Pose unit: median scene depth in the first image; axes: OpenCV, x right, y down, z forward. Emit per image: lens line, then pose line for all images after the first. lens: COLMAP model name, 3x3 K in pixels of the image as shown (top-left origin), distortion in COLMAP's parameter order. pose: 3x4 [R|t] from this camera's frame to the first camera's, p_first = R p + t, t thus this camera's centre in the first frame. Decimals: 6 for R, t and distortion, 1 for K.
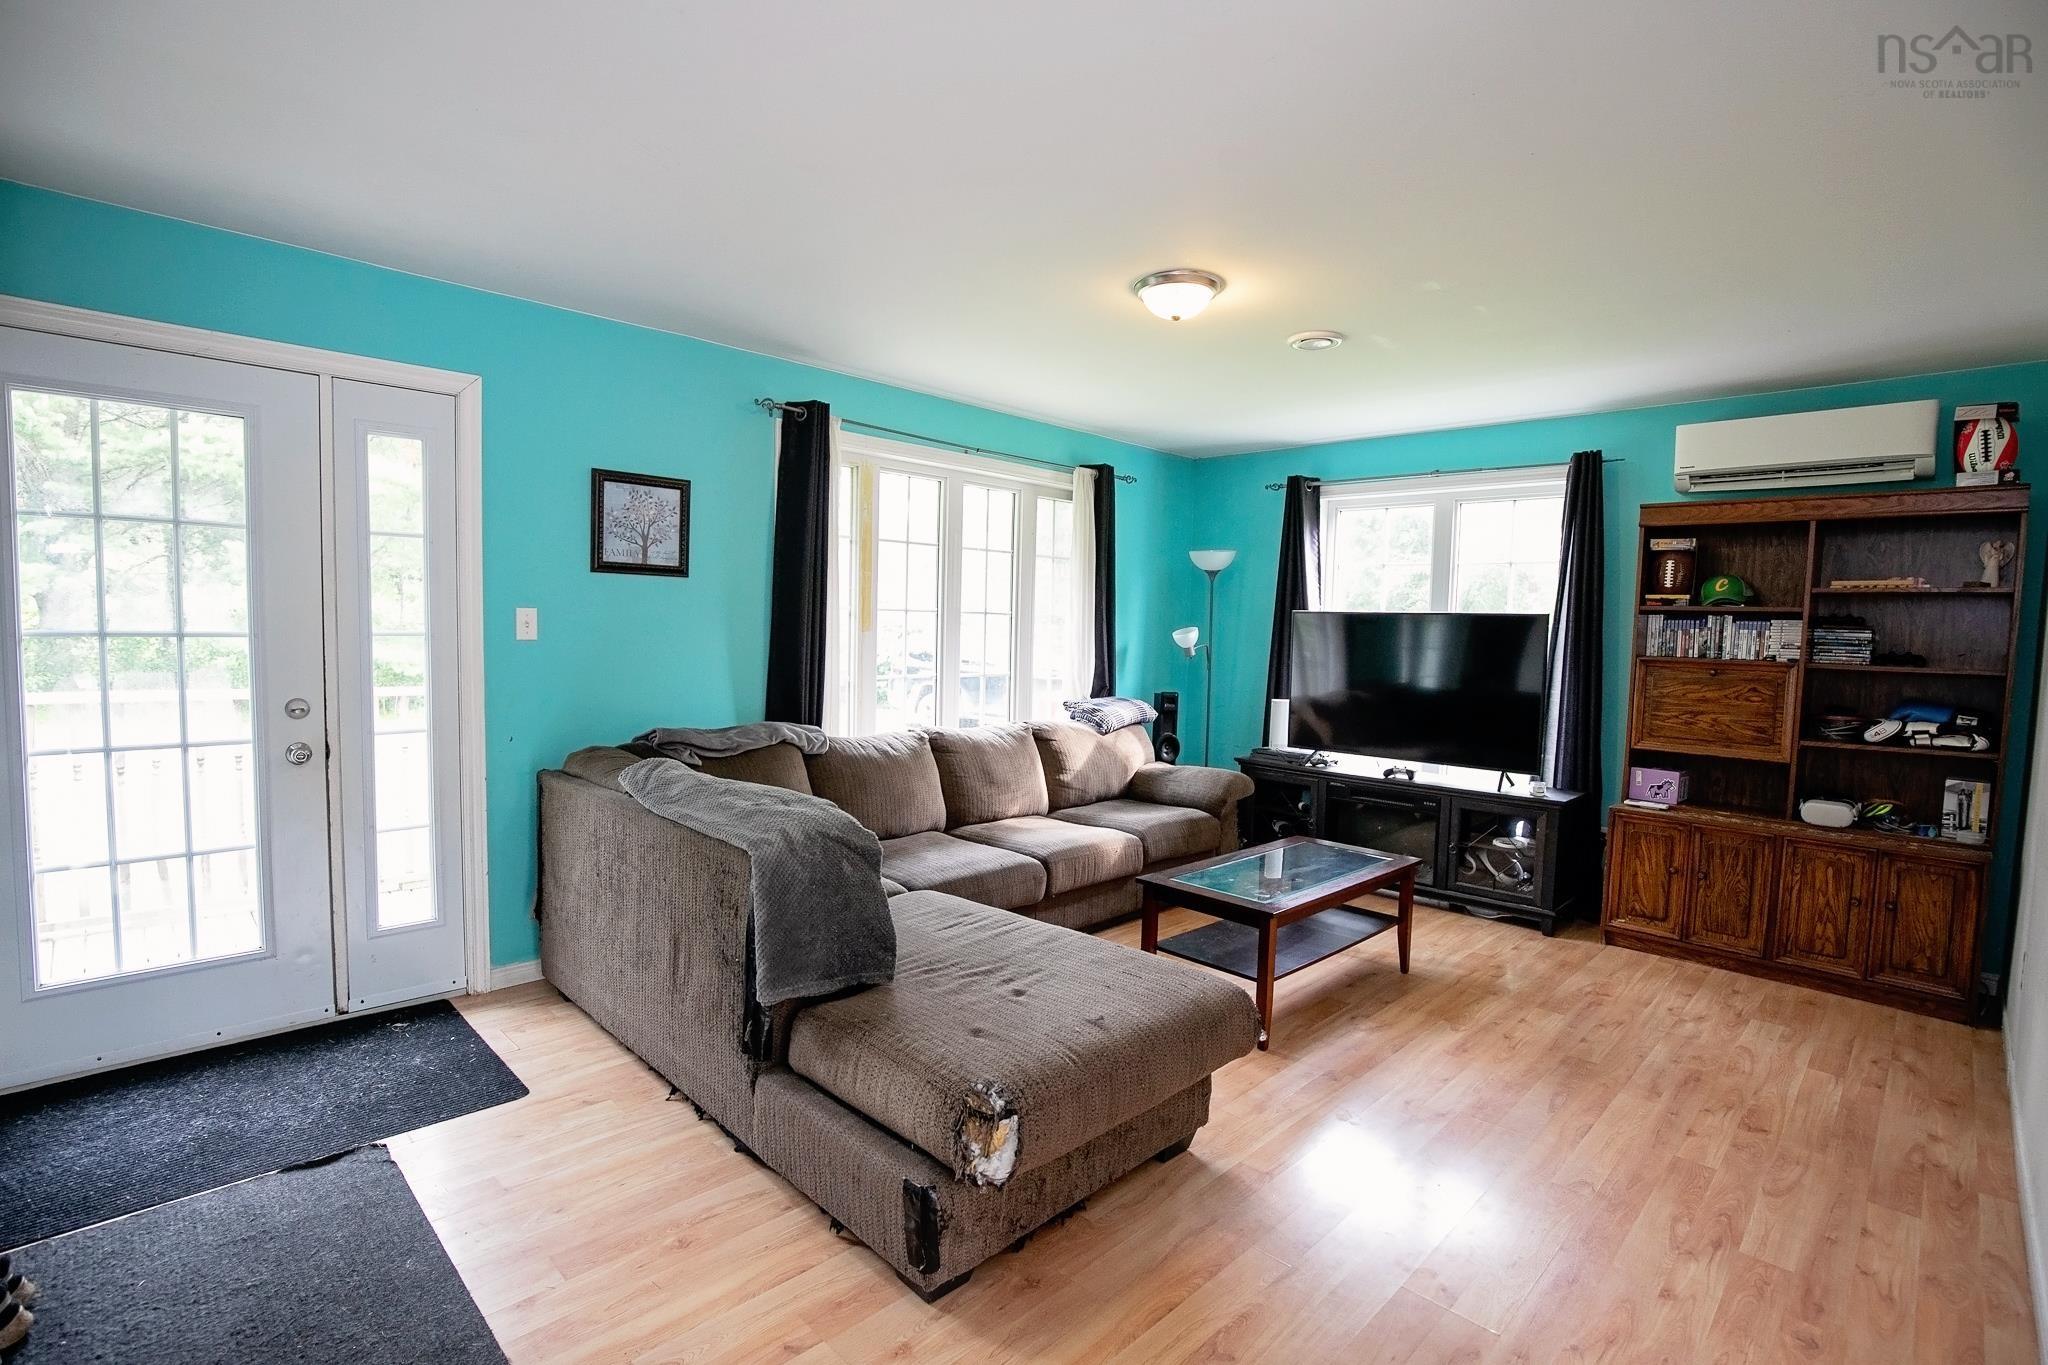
lens RADIAL K [[957.4, 0, 1039.5], [0, 957.4, 691.1], [0, 0, 1]] dist [-0.043173, 0.009355]
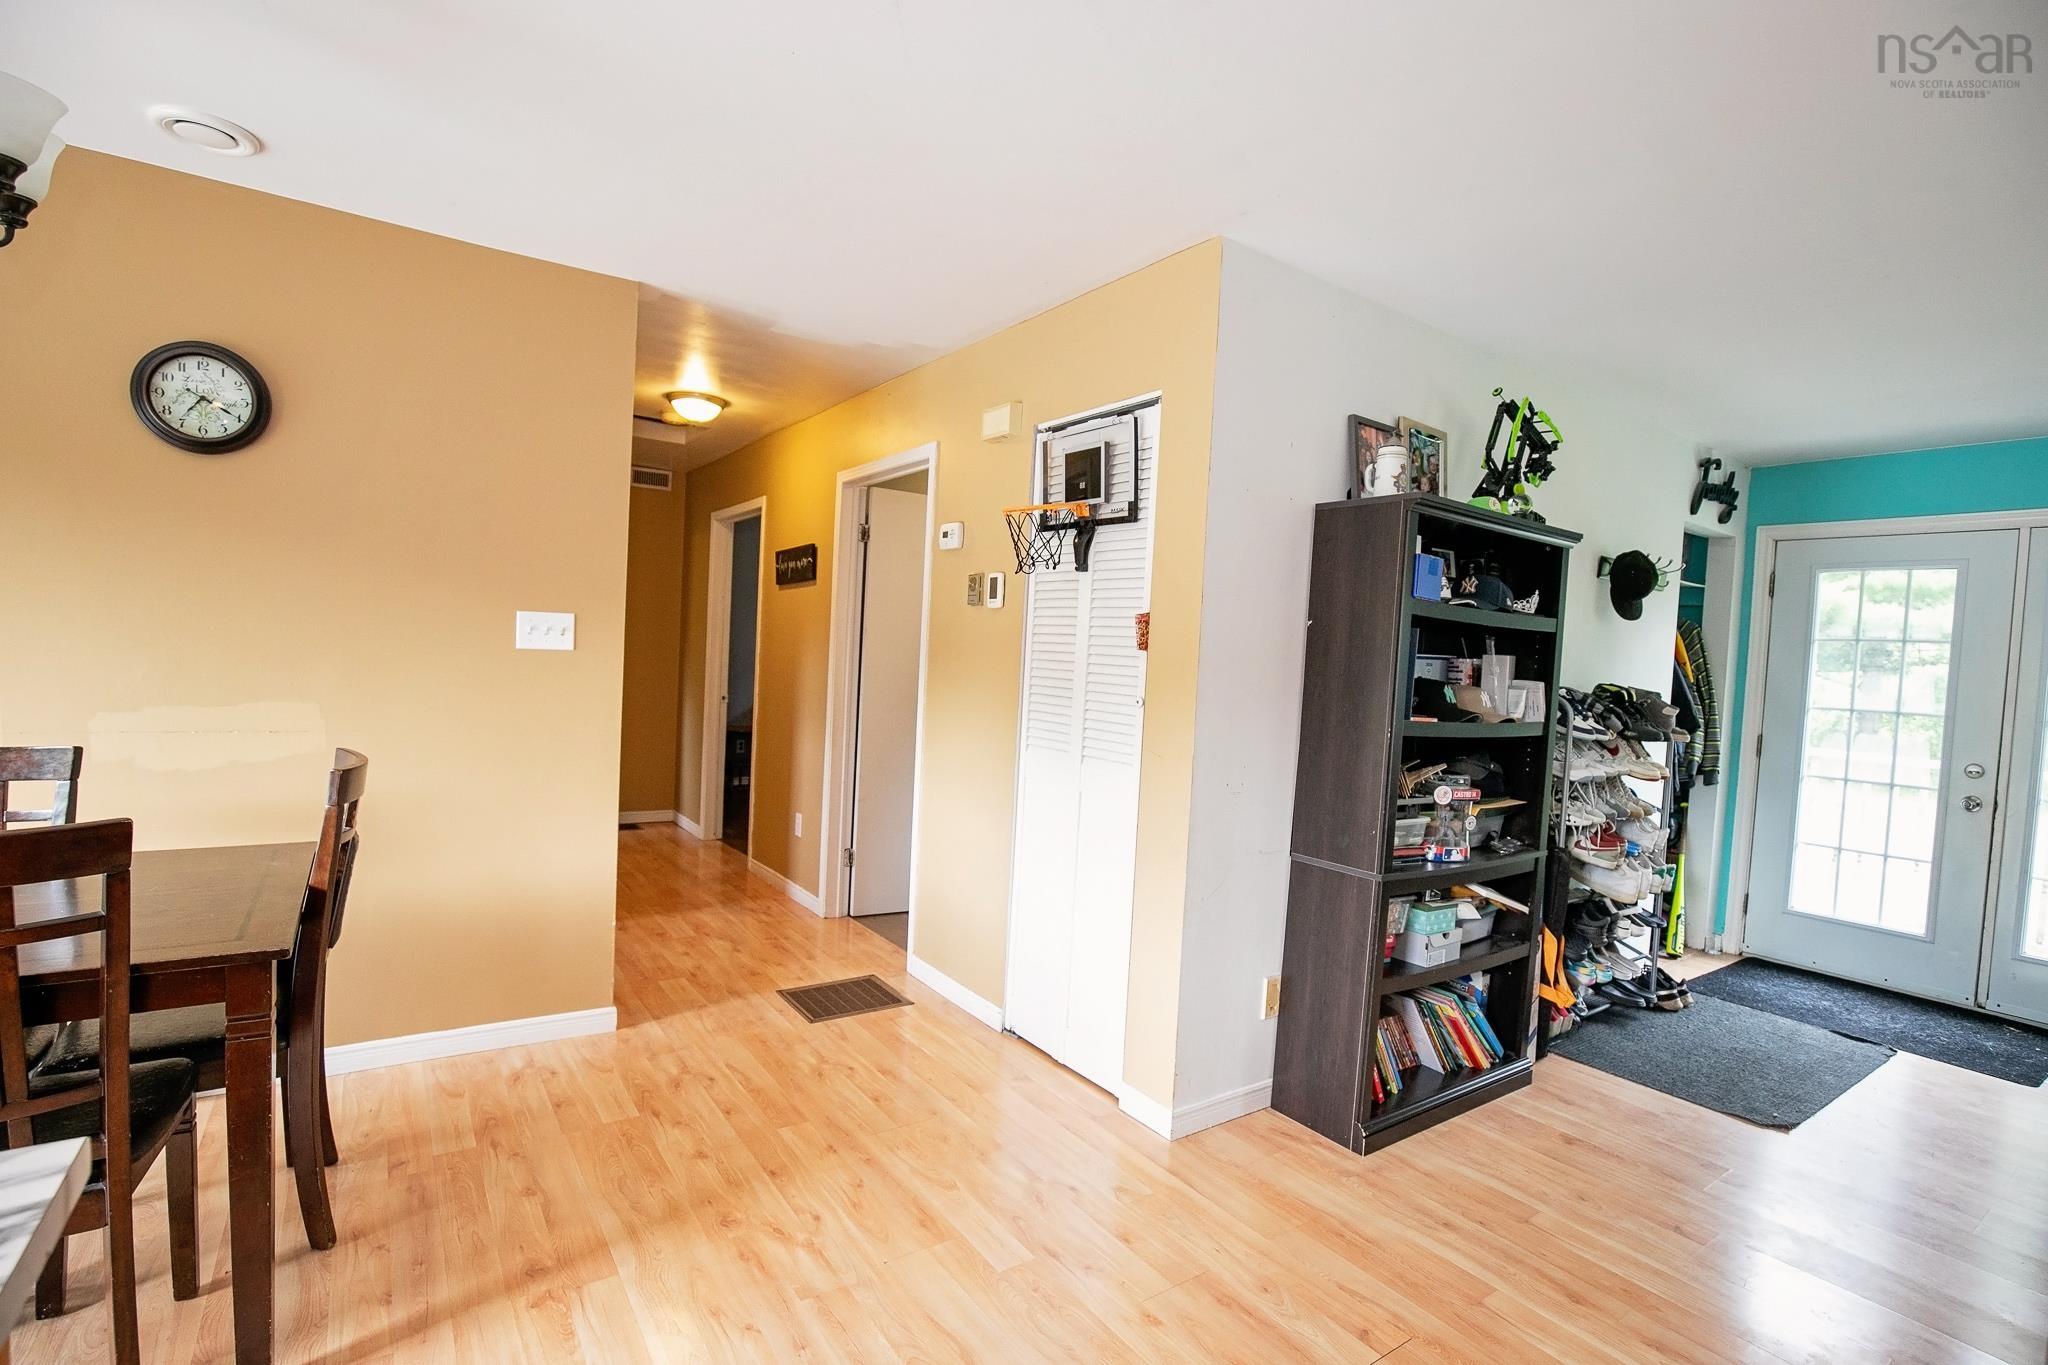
lens RADIAL K [[967.1, 0, 1024.0], [0, 967.1, 682.5], [0, 0, 1]] dist [-0.018886, 0.000041]
pose [[-0.181577, -0.004357, -0.983367, 0.777019], [-0.126637, 0.991767, 0.018989, 0.037672], [0.975189, 0.127979, -0.180634, -0.120066]]
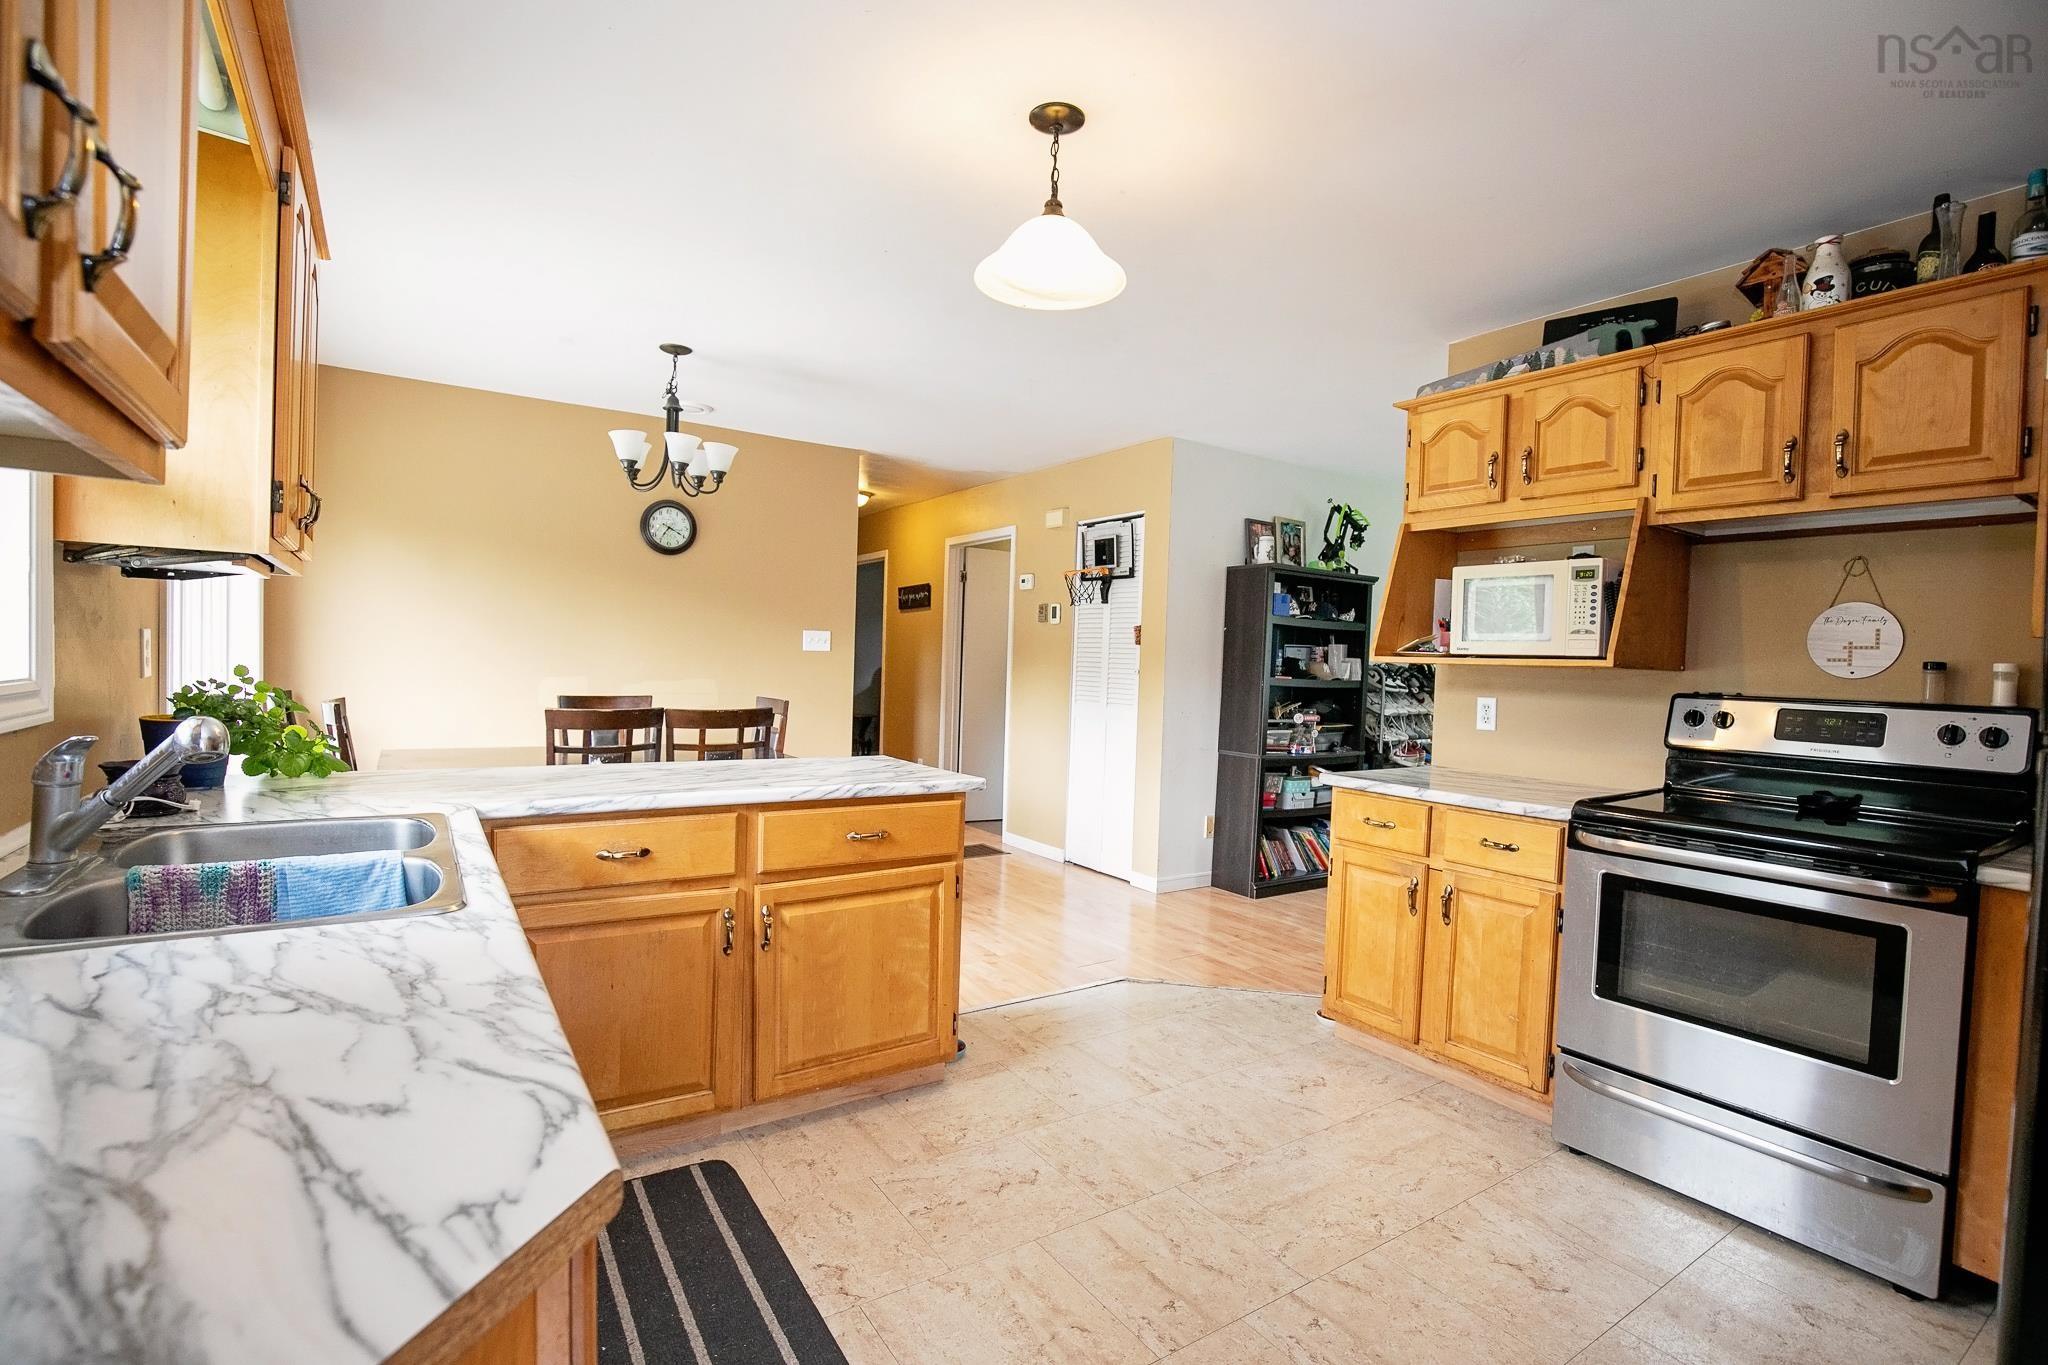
lens RADIAL K [[967.1, 0, 1024.0], [0, 967.1, 682.5], [0, 0, 1]] dist [-0.018886, 0.000041]
pose [[-0.193543, -0.009873, -0.981042, 1.602519], [-0.108021, 0.994084, 0.011306, 0.080305], [0.975127, 0.108161, -0.193464, -0.036073]]
